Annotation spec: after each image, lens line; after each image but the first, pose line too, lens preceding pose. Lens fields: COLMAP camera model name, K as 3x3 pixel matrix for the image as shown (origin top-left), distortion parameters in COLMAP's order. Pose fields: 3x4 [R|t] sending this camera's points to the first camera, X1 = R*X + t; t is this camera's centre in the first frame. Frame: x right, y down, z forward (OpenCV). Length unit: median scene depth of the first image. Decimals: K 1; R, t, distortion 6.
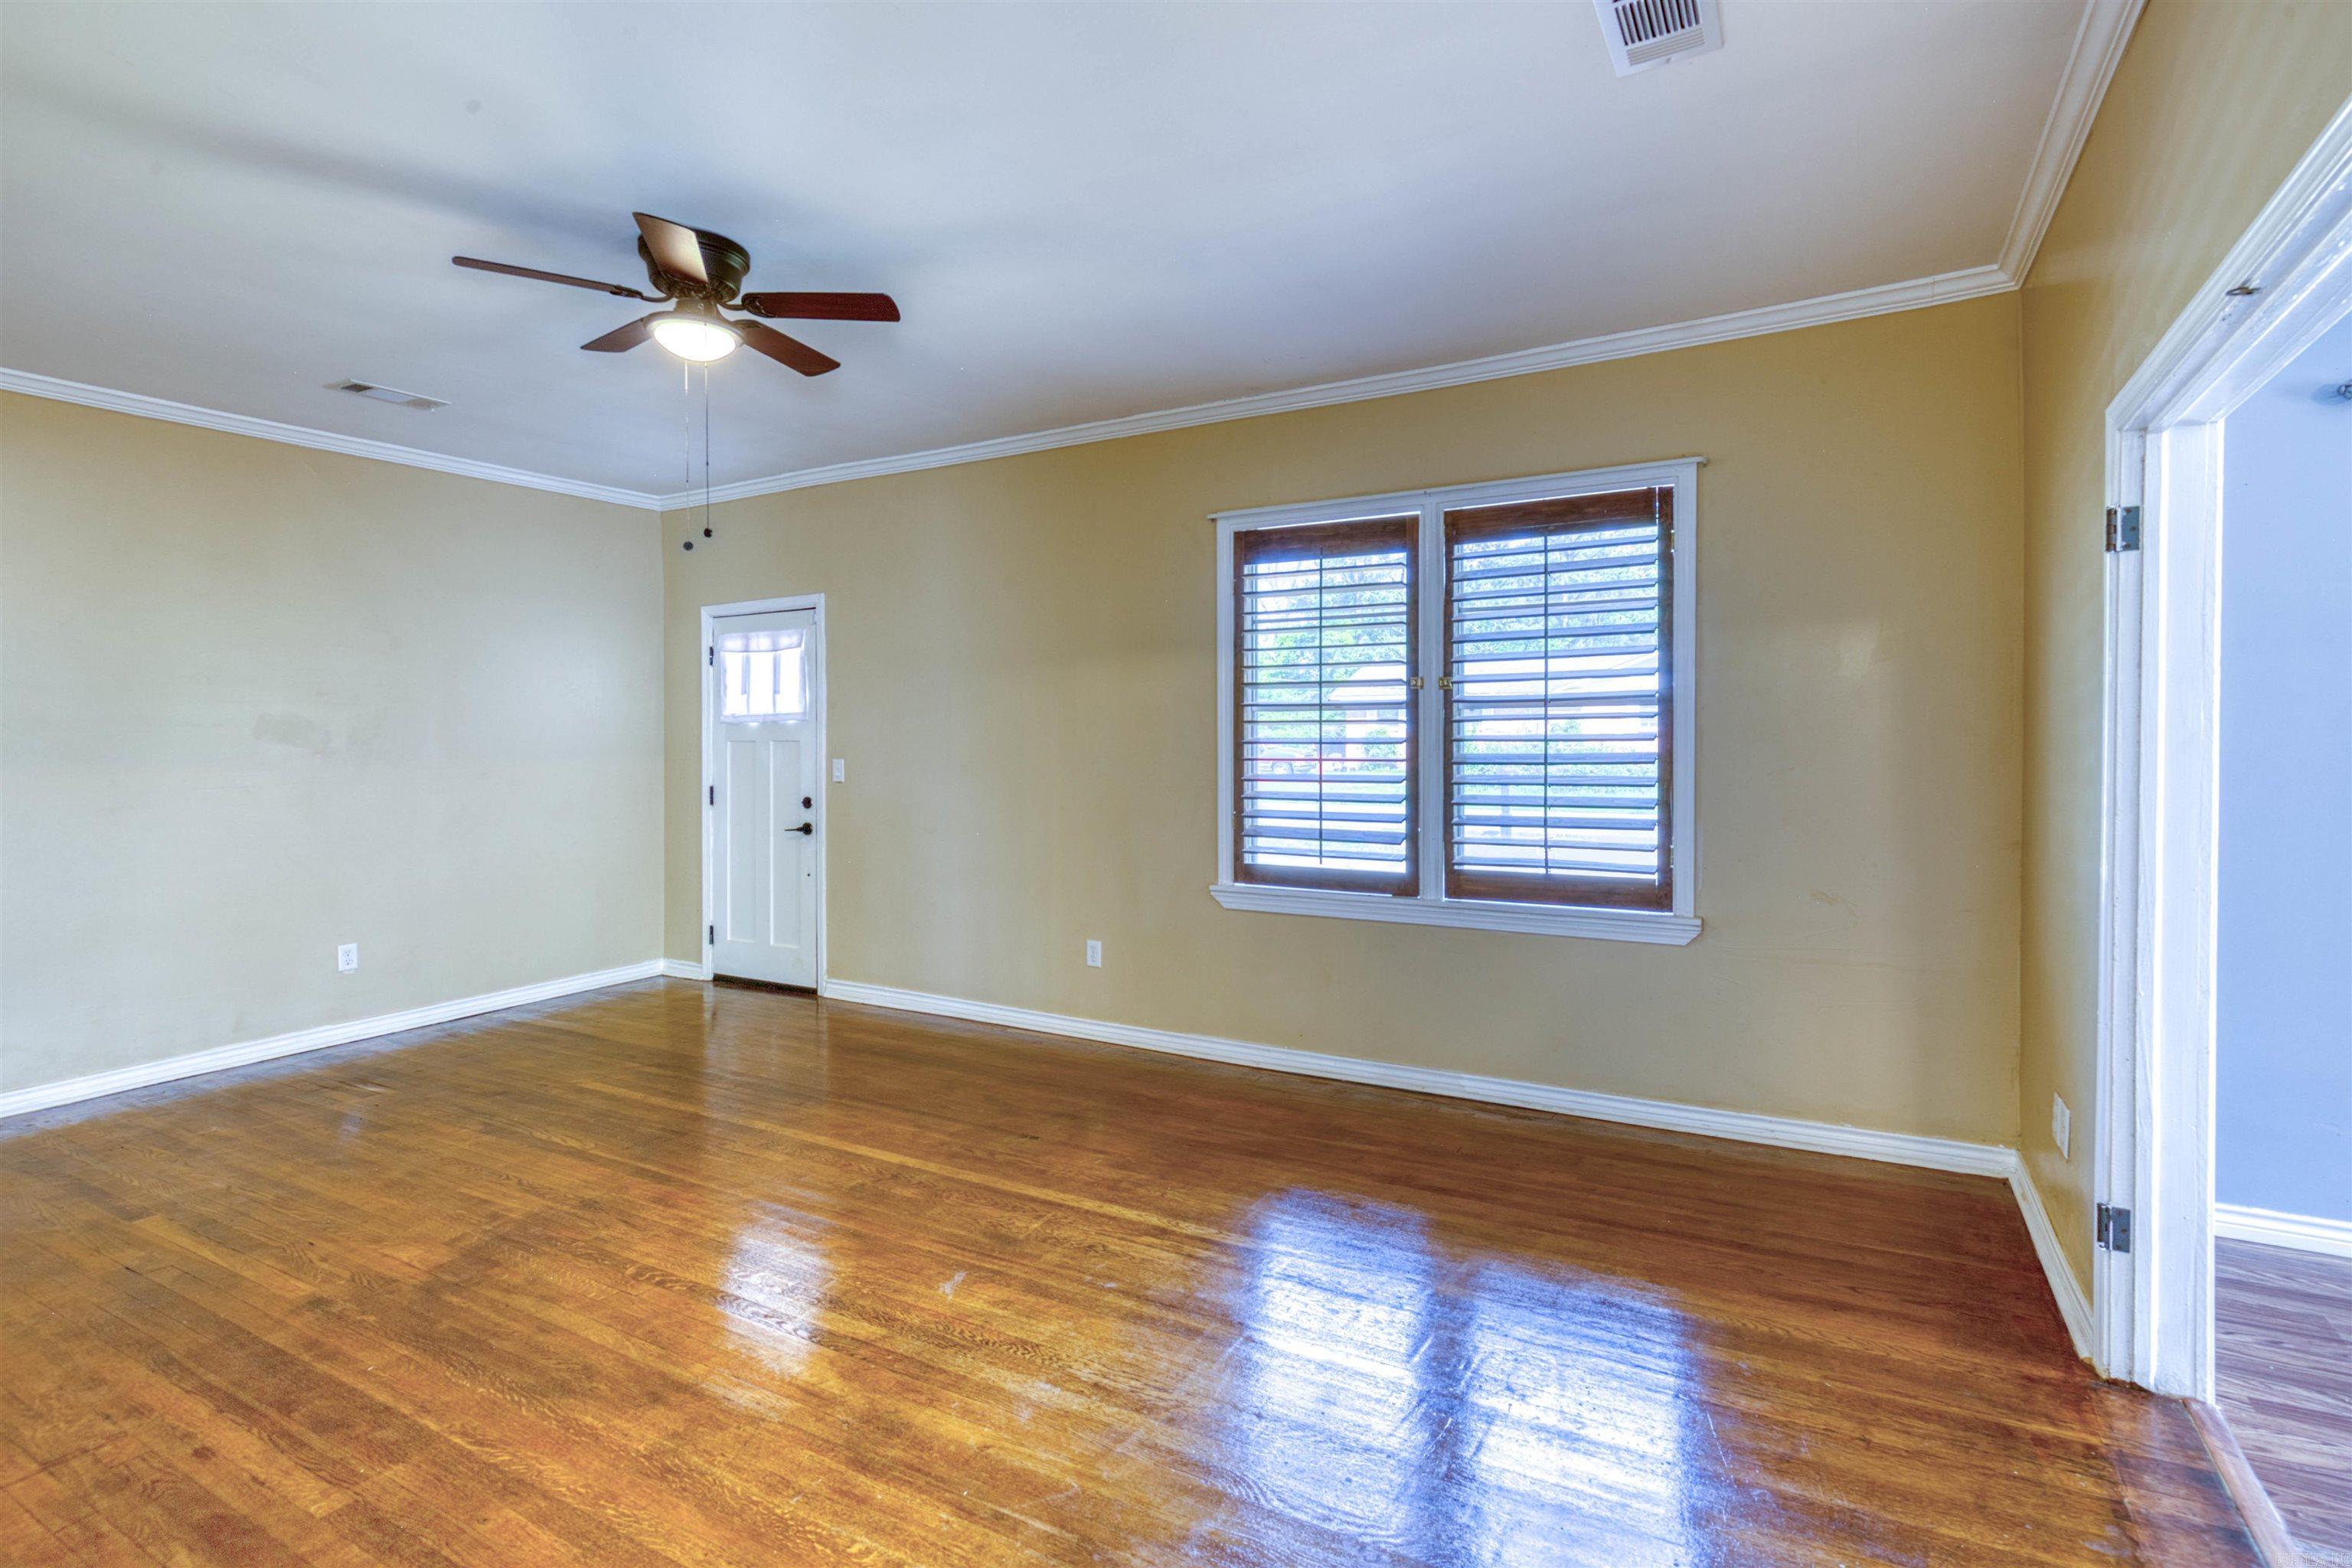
lens RADIAL K [[1139.6, 0, 1189.8], [0, 1139.6, 737.4], [0, 0, 1]] dist [0.009074, -0.006332]
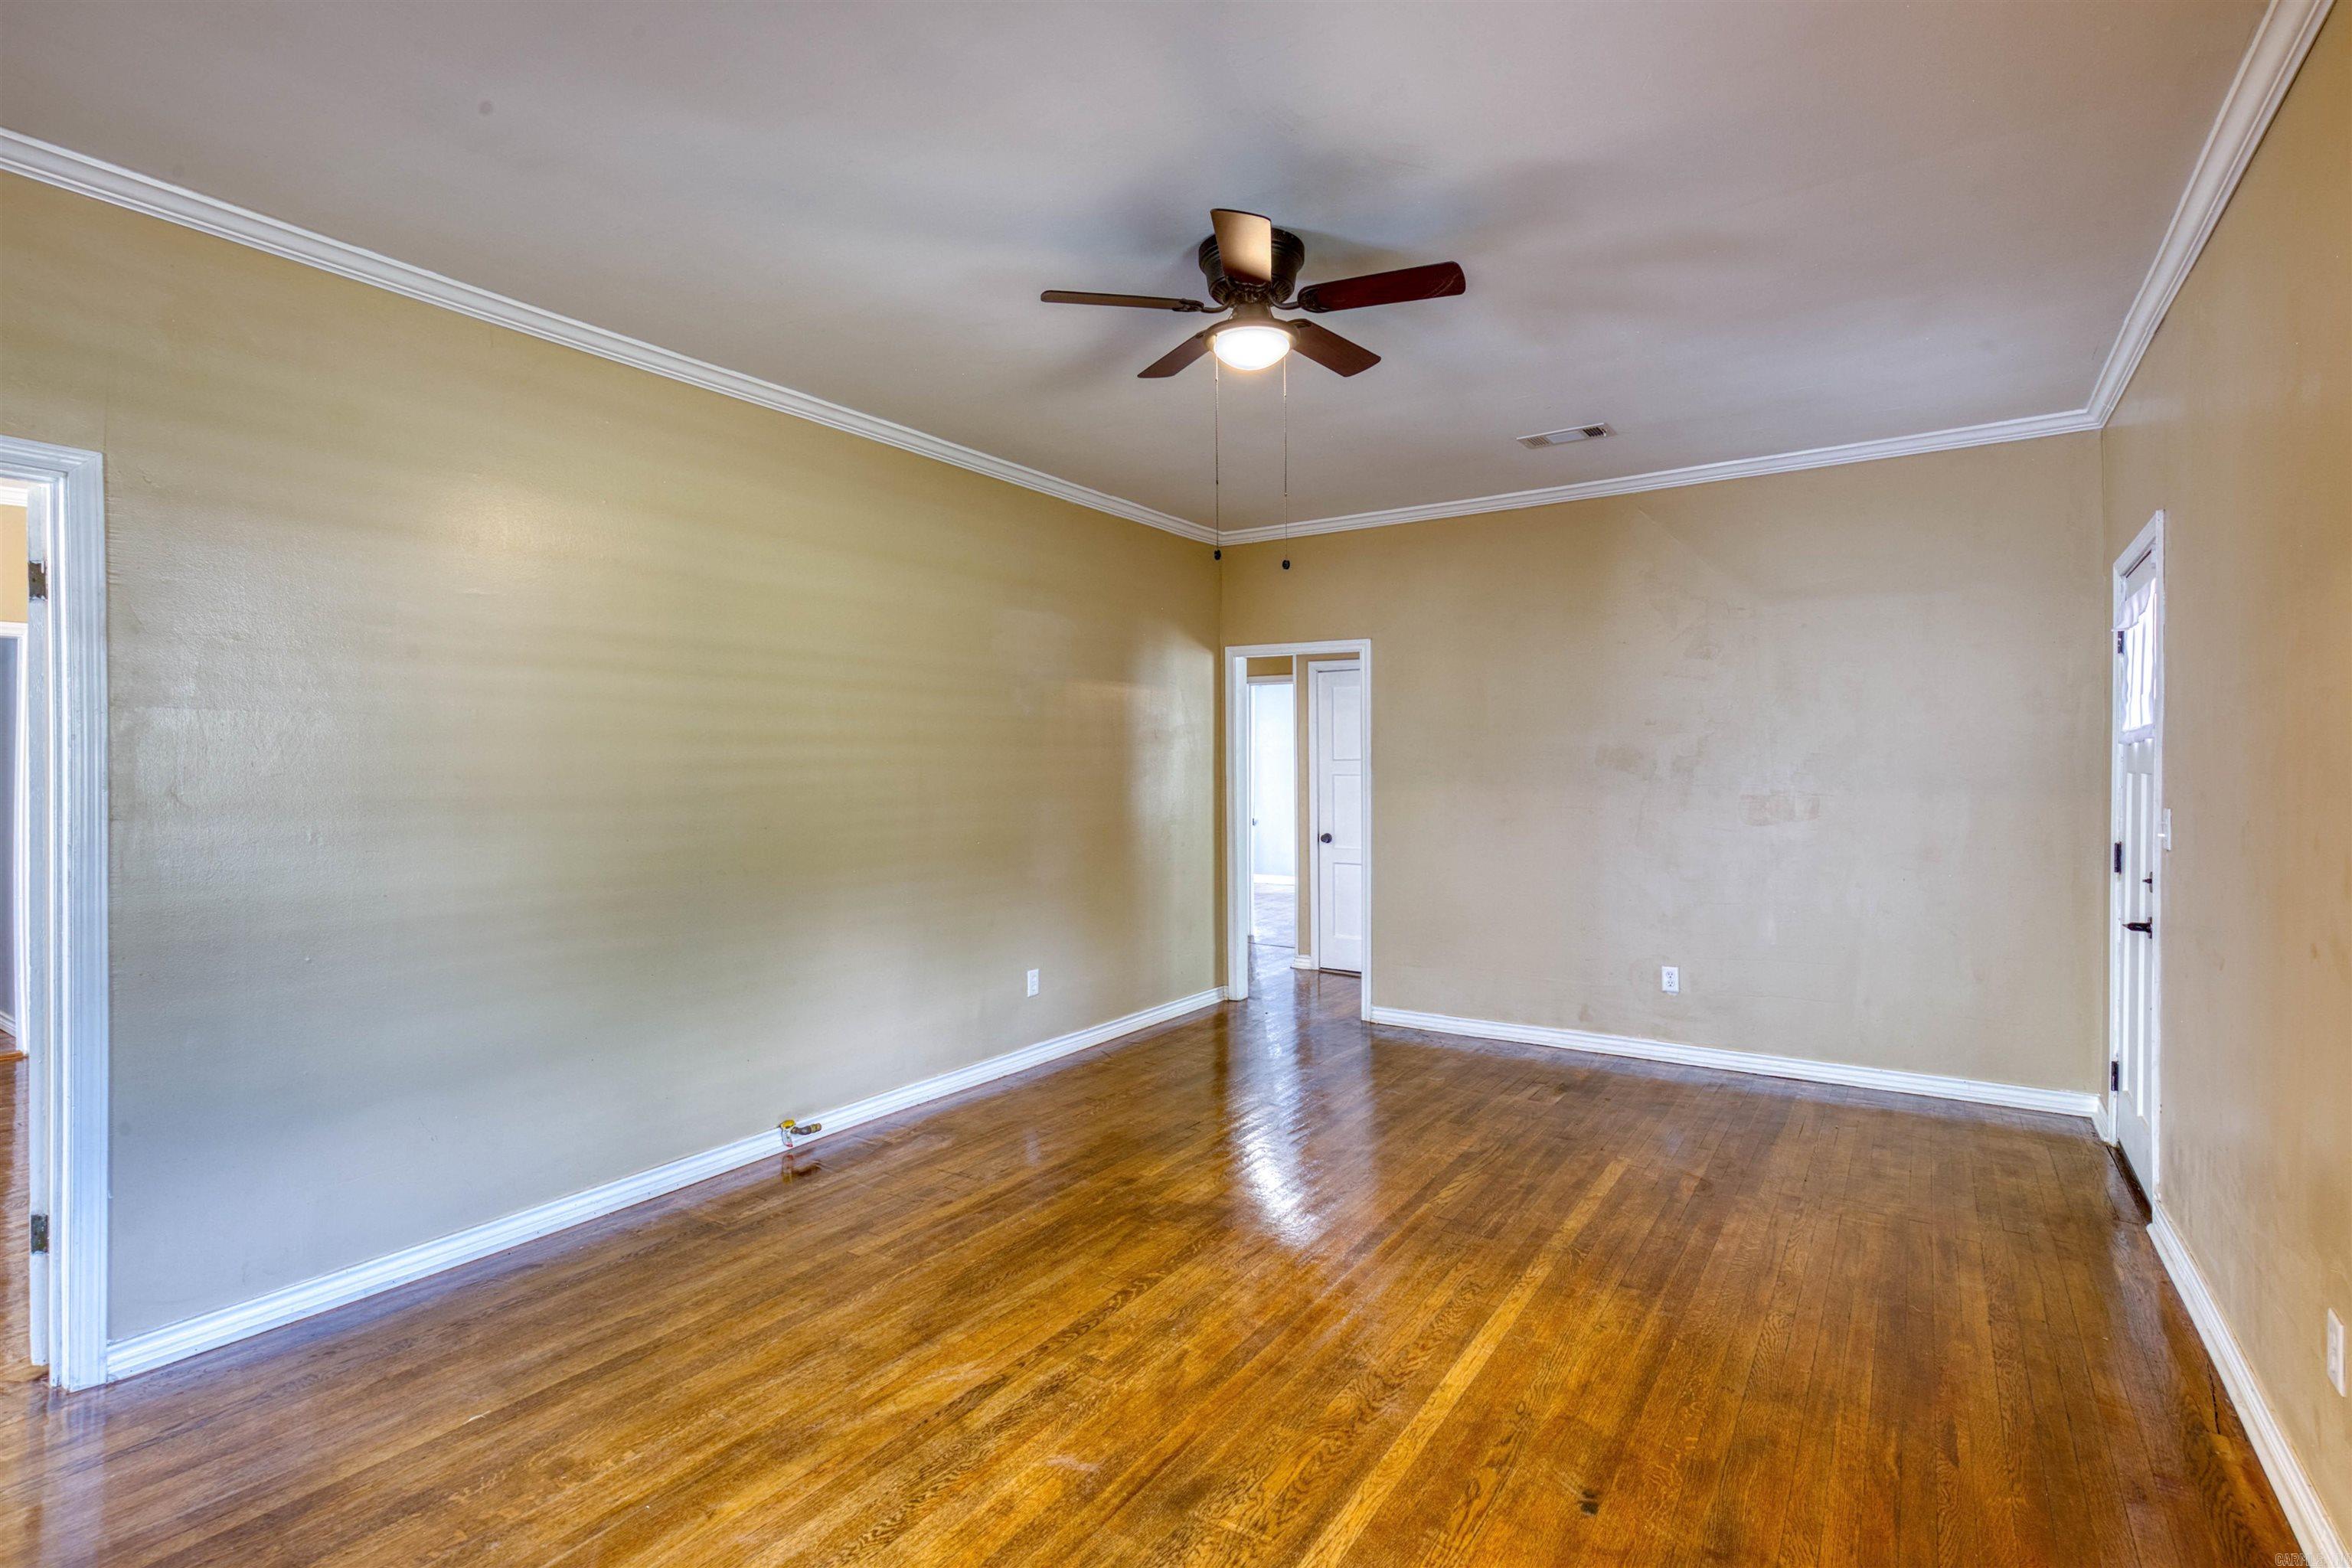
lens RADIAL K [[1139.6, 0, 1154.8], [0, 1139.6, 753.3], [0, 0, 1]] dist [0.009074, -0.006332]
pose [[-0.090023, -0.001511, -0.995939, 0.572148], [-0.001071, 0.999998, -0.001421, -0.013815], [0.995939, 0.000939, -0.090025, 1.117085]]
